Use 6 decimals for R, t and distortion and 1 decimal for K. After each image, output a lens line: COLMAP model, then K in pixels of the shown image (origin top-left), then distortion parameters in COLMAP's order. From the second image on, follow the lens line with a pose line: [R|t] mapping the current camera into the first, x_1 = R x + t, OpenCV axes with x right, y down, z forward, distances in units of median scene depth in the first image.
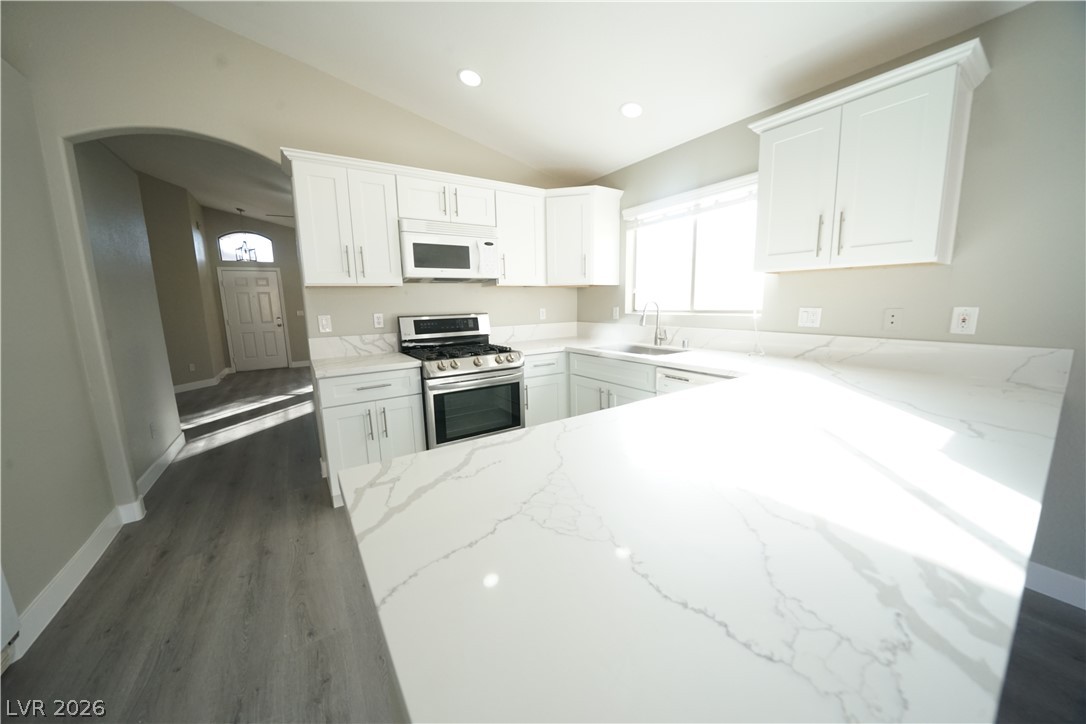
lens RADIAL K [[372.9, 0, 540.8], [0, 372.9, 363.8], [0, 0, 1]] dist [-0.024097, 0.001371]
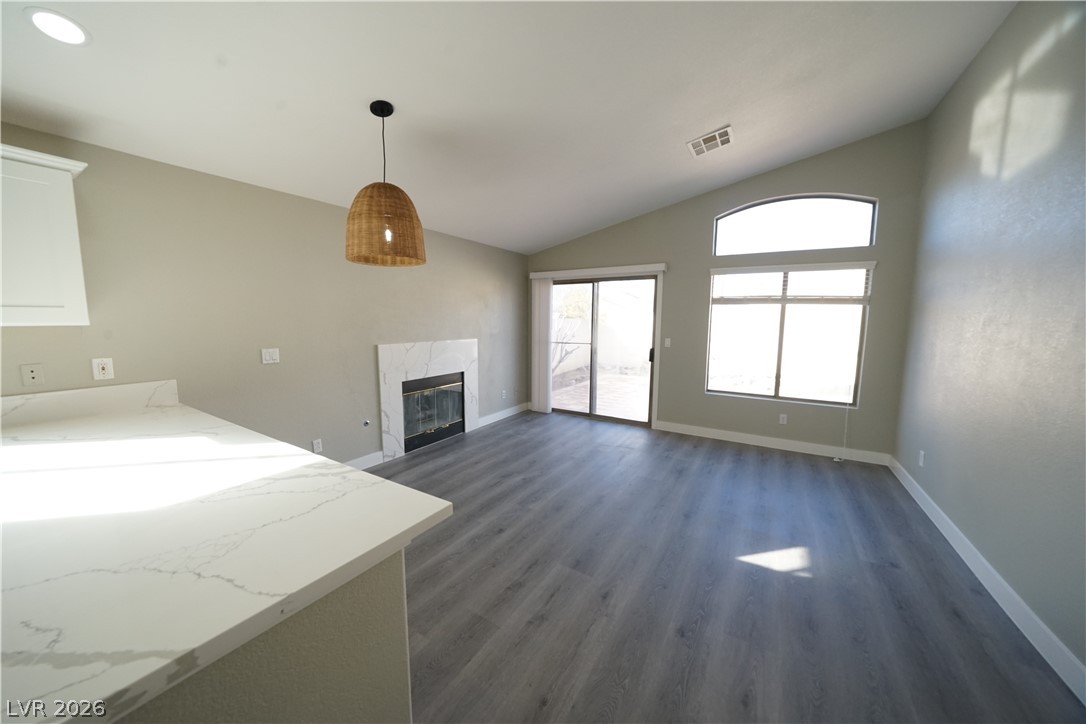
lens RADIAL K [[372.9, 0, 540.2], [0, 372.9, 362.2], [0, 0, 1]] dist [-0.024097, 0.001371]
pose [[-0.416983, -0.084015, 0.905023, -0.368654], [0.152653, 0.975102, 0.160854, -0.067360], [-0.896004, 0.205227, -0.393776, 0.072054]]
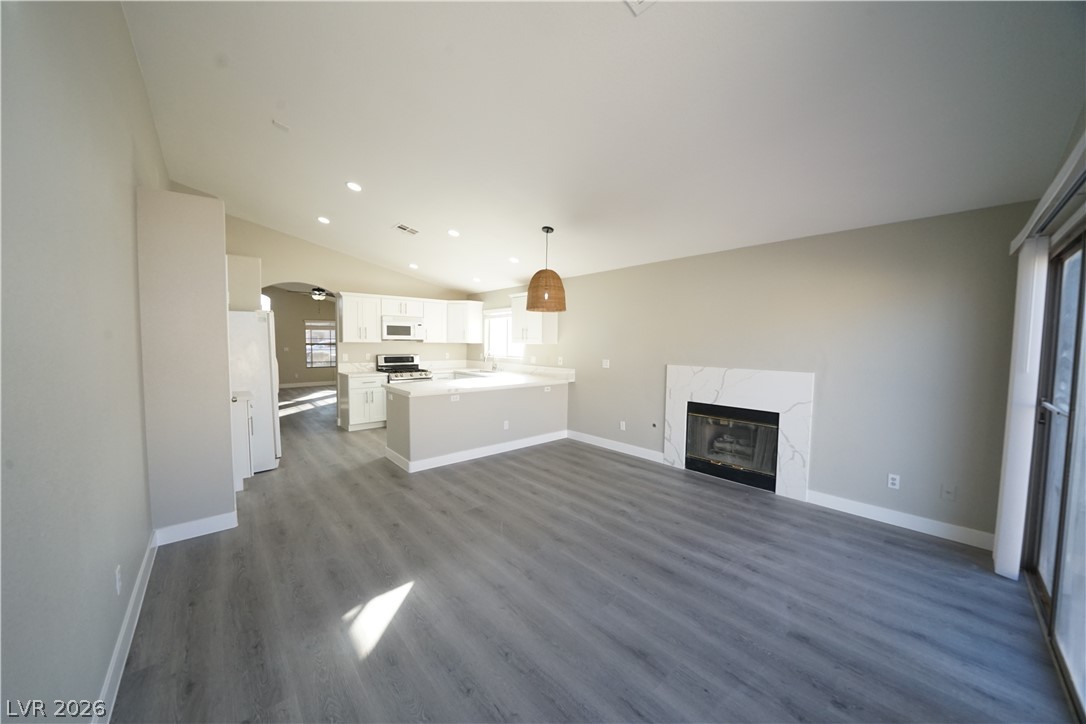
lens RADIAL K [[372.9, 0, 540.0], [0, 372.9, 363.3], [0, 0, 1]] dist [-0.024097, 0.001371]
pose [[0.990229, 0.025463, 0.137109, 0.308171], [-0.010147, 0.993739, -0.111264, 0.173773], [-0.139084, 0.108786, 0.984287, -1.439719]]
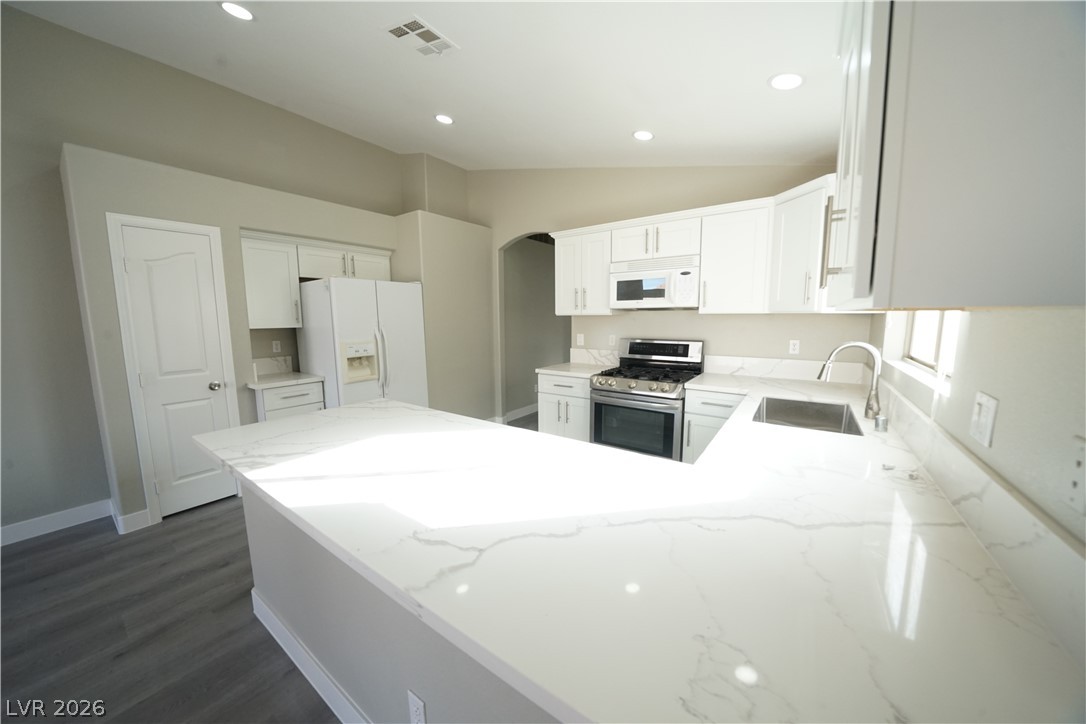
lens RADIAL K [[372.9, 0, 540.1], [0, 372.9, 362.9], [0, 0, 1]] dist [-0.024097, 0.001371]
pose [[0.352076, 0.135304, -0.926140, 0.726542], [-0.152963, 0.984510, 0.085682, -0.116363], [0.923388, 0.111499, 0.367319, 0.313068]]
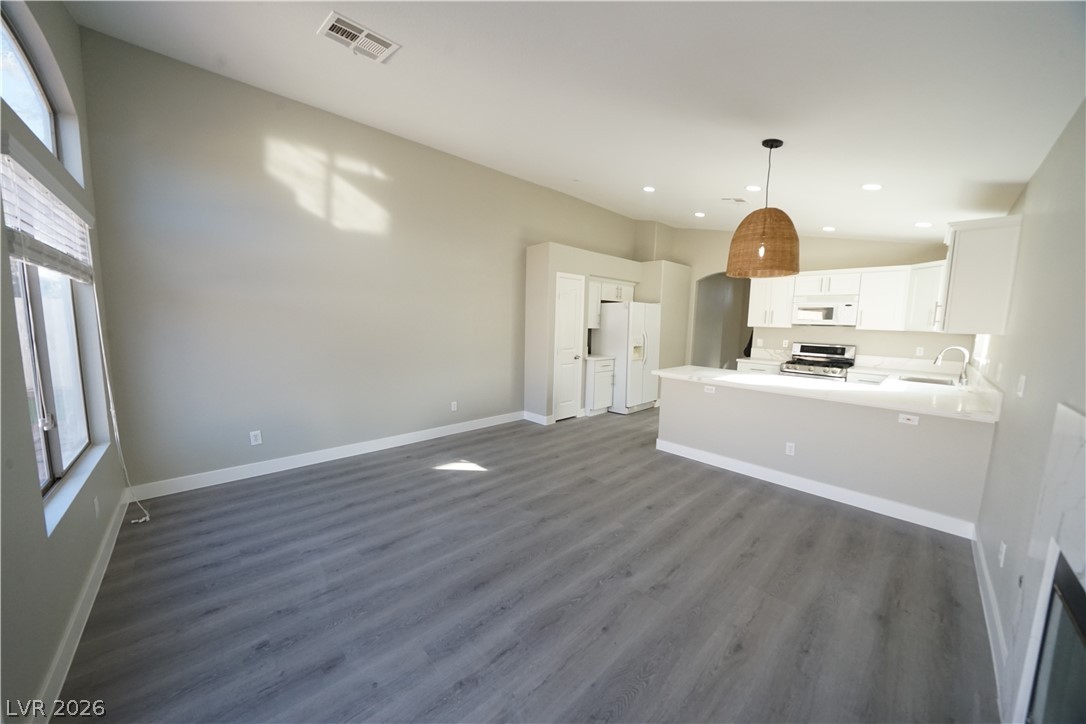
lens RADIAL K [[372.9, 0, 541.1], [0, 372.9, 362.2], [0, 0, 1]] dist [-0.024097, 0.001371]
pose [[0.161498, 0.136125, -0.977440, 1.400426], [-0.187155, 0.976692, 0.105098, 0.021975], [0.968964, 0.165959, 0.183210, -0.678405]]
